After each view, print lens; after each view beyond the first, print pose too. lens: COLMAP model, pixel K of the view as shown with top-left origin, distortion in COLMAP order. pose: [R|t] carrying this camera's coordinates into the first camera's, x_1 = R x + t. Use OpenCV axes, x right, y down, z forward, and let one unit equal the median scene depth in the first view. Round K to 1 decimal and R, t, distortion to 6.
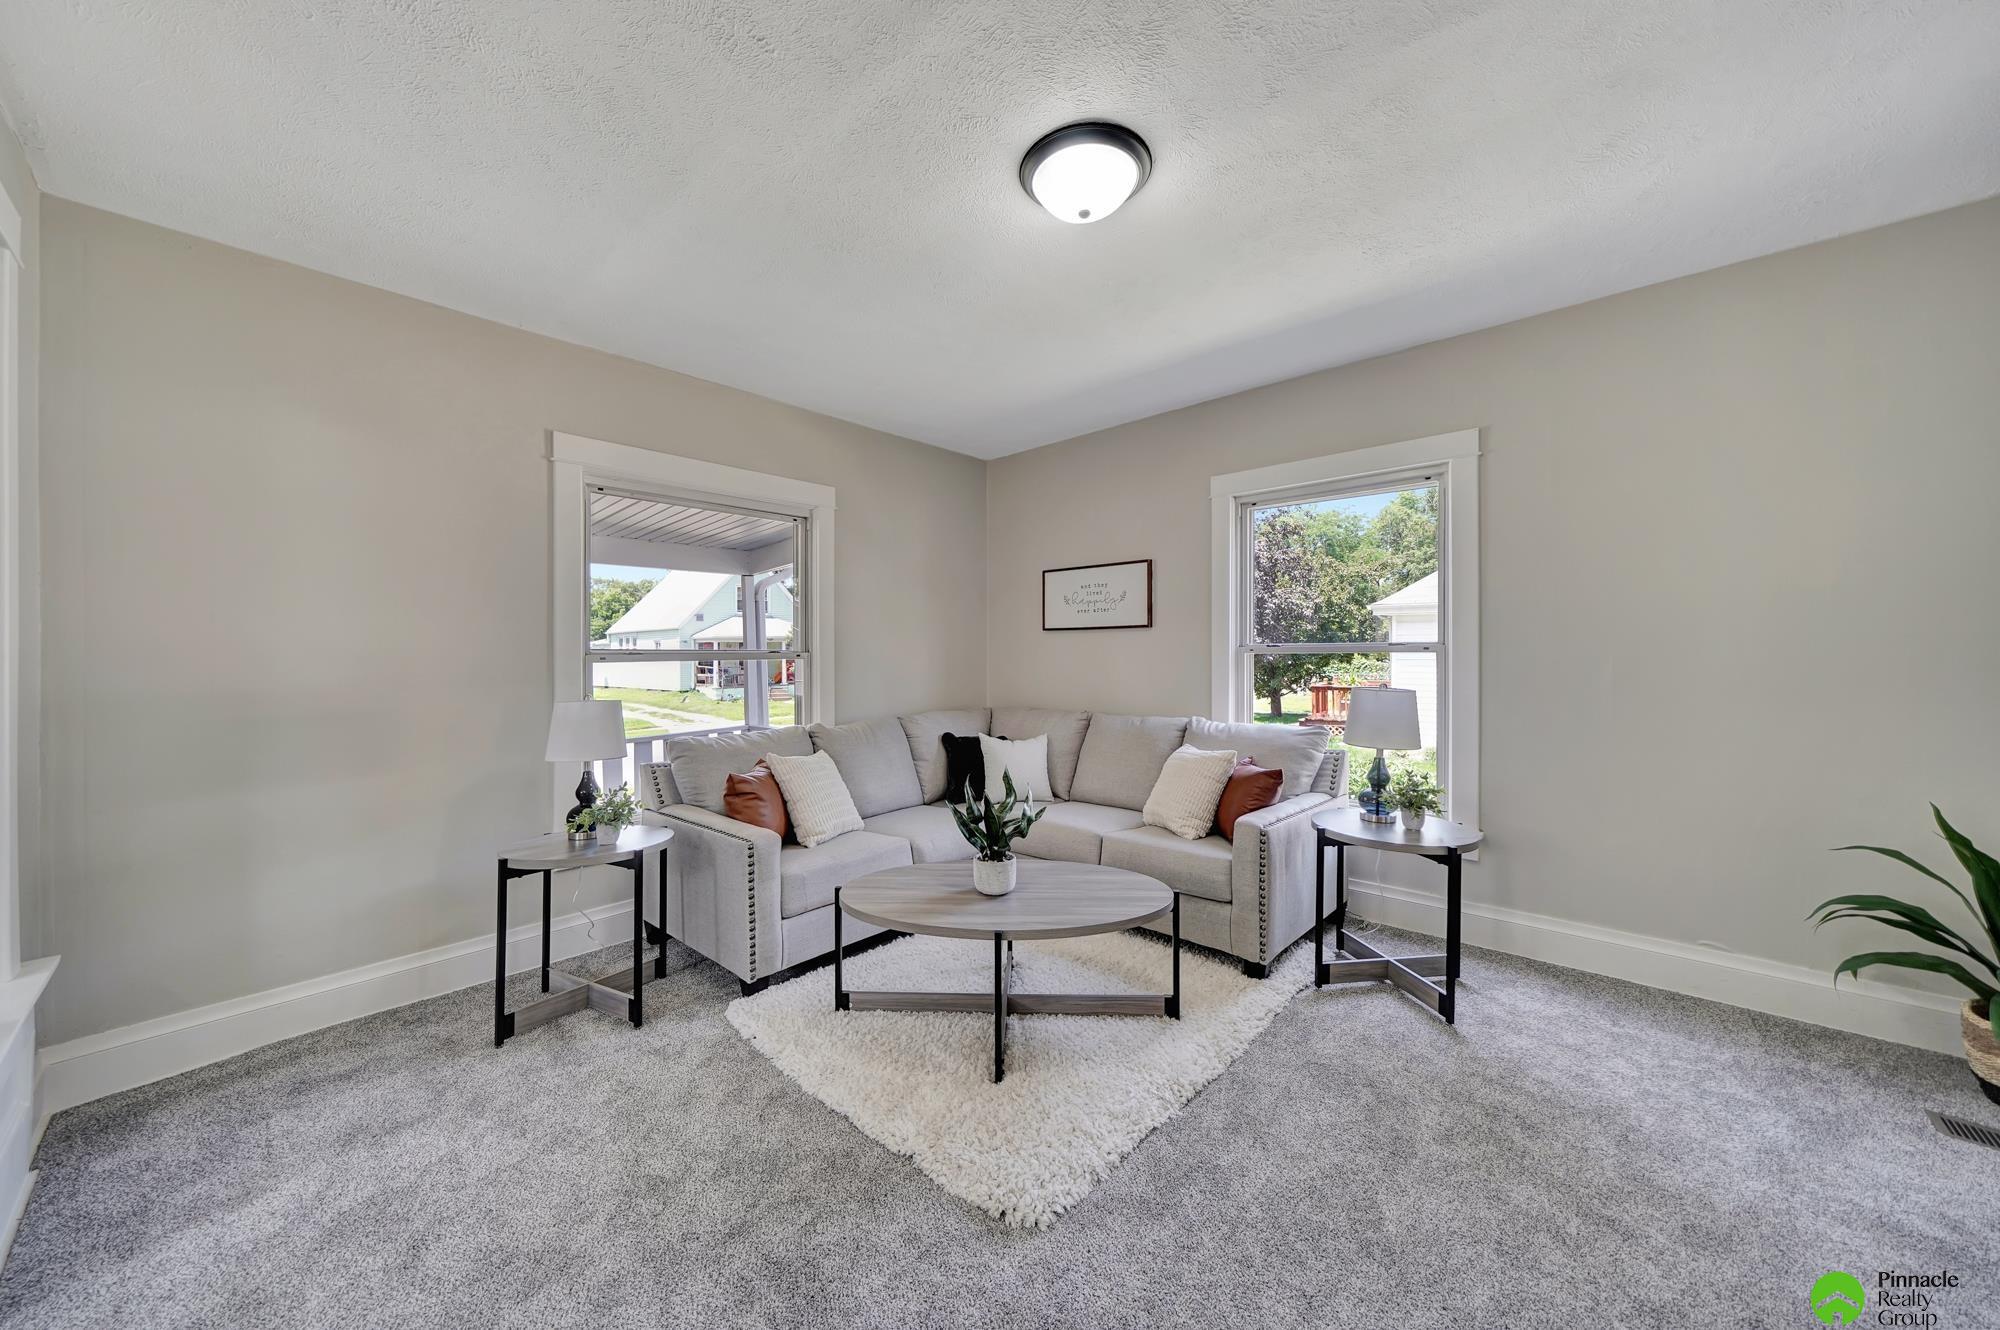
lens RADIAL K [[683.8, 0, 999.9], [0, 683.8, 654.2], [0, 0, 1]] dist [-0.000397, 0.000040]
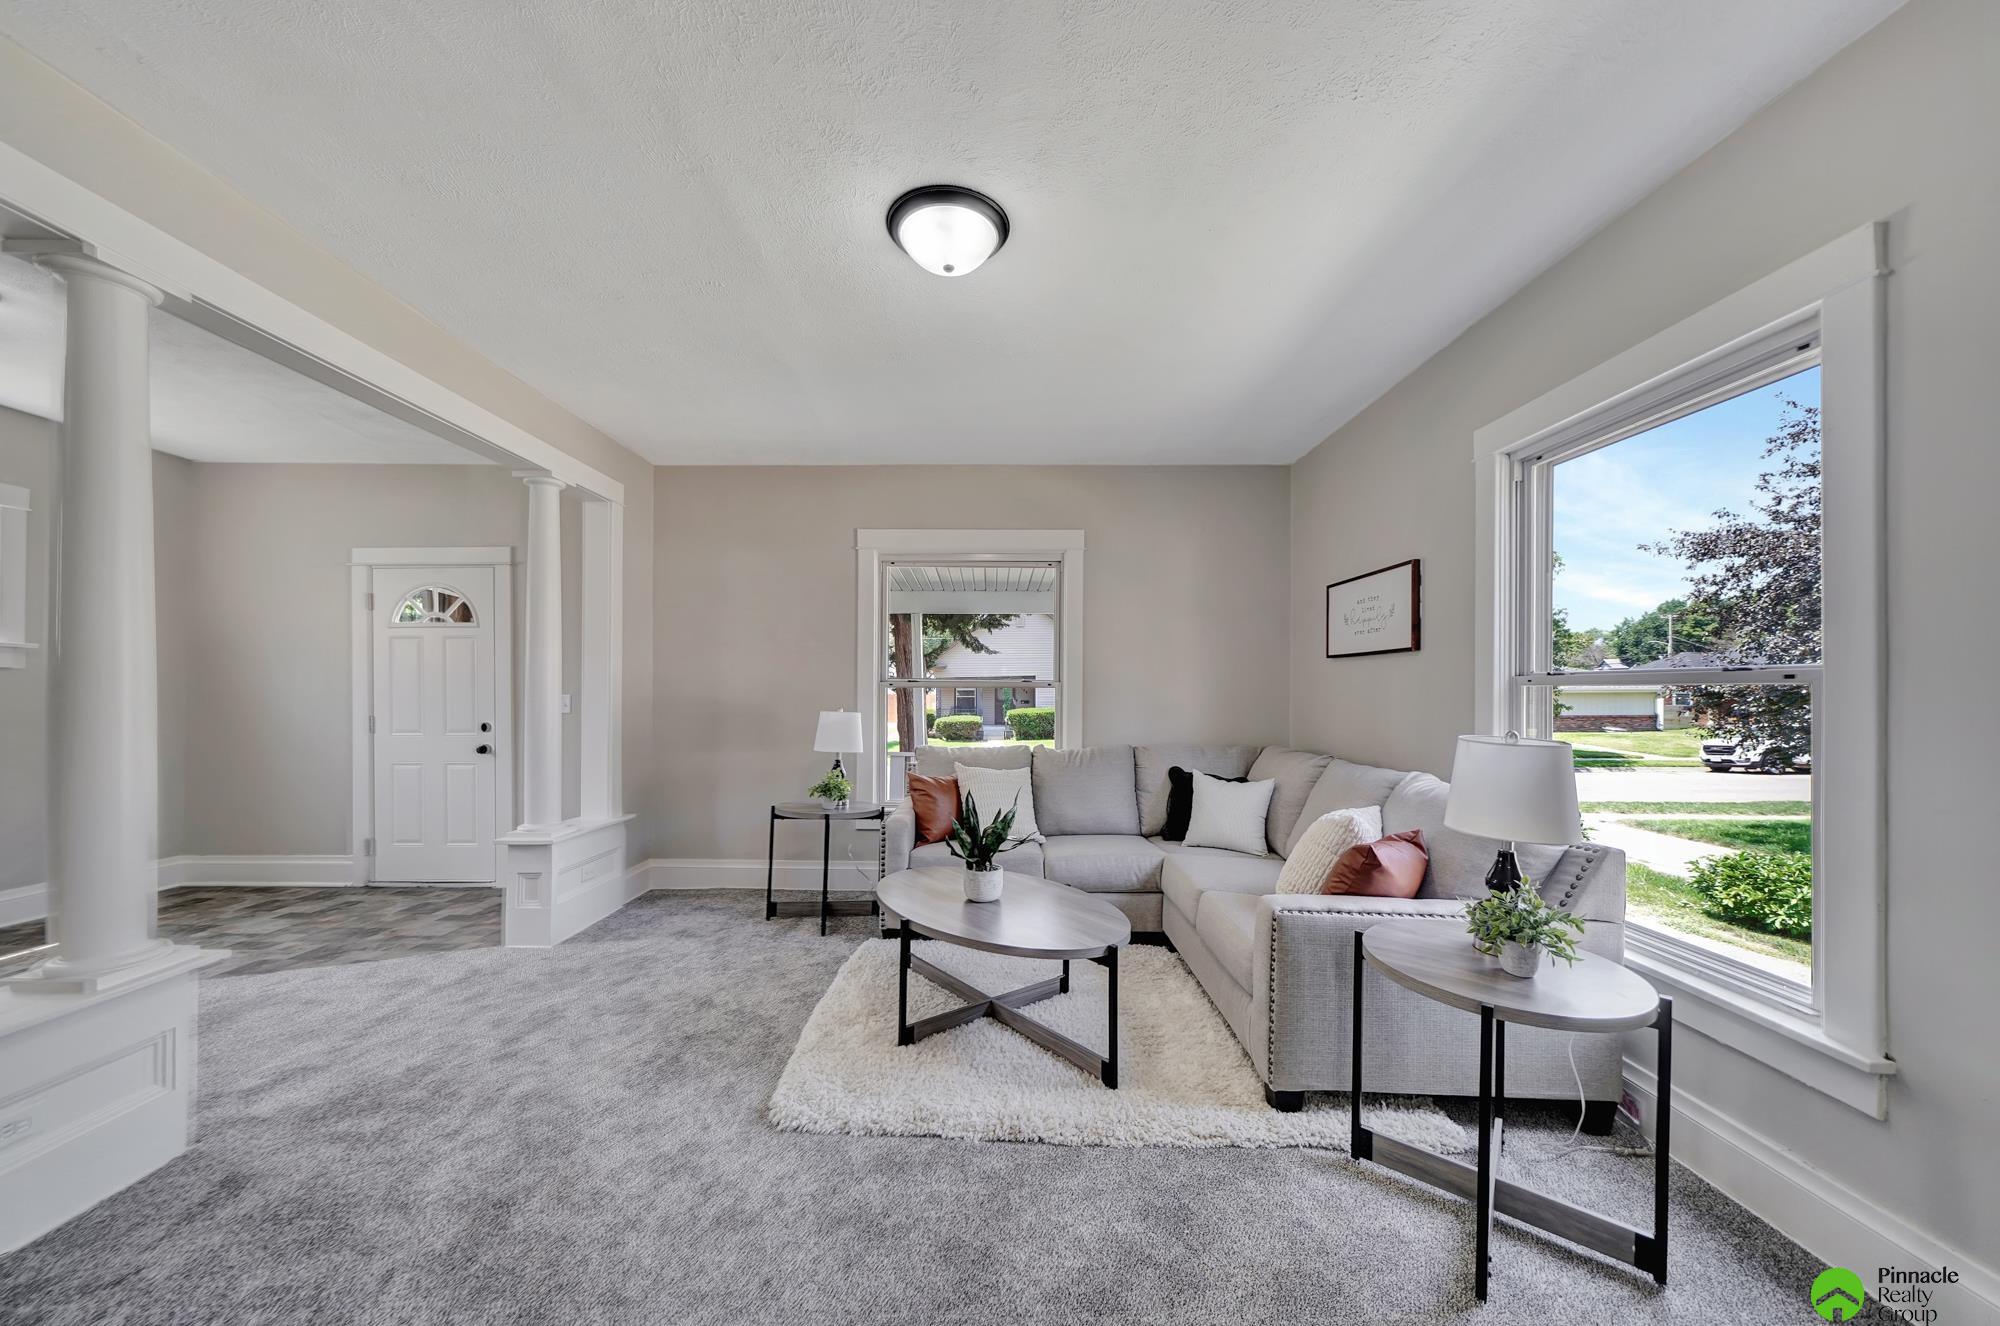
lens RADIAL K [[699.7, 0, 985.6], [0, 699.7, 685.3], [0, 0, 1]] dist [0.000851, 0.000057]
pose [[0.662731, 0.007127, -0.748823, 0.749814], [-0.008056, 0.999965, 0.002388, 0.000412], [0.748814, 0.004450, 0.662765, 0.234103]]
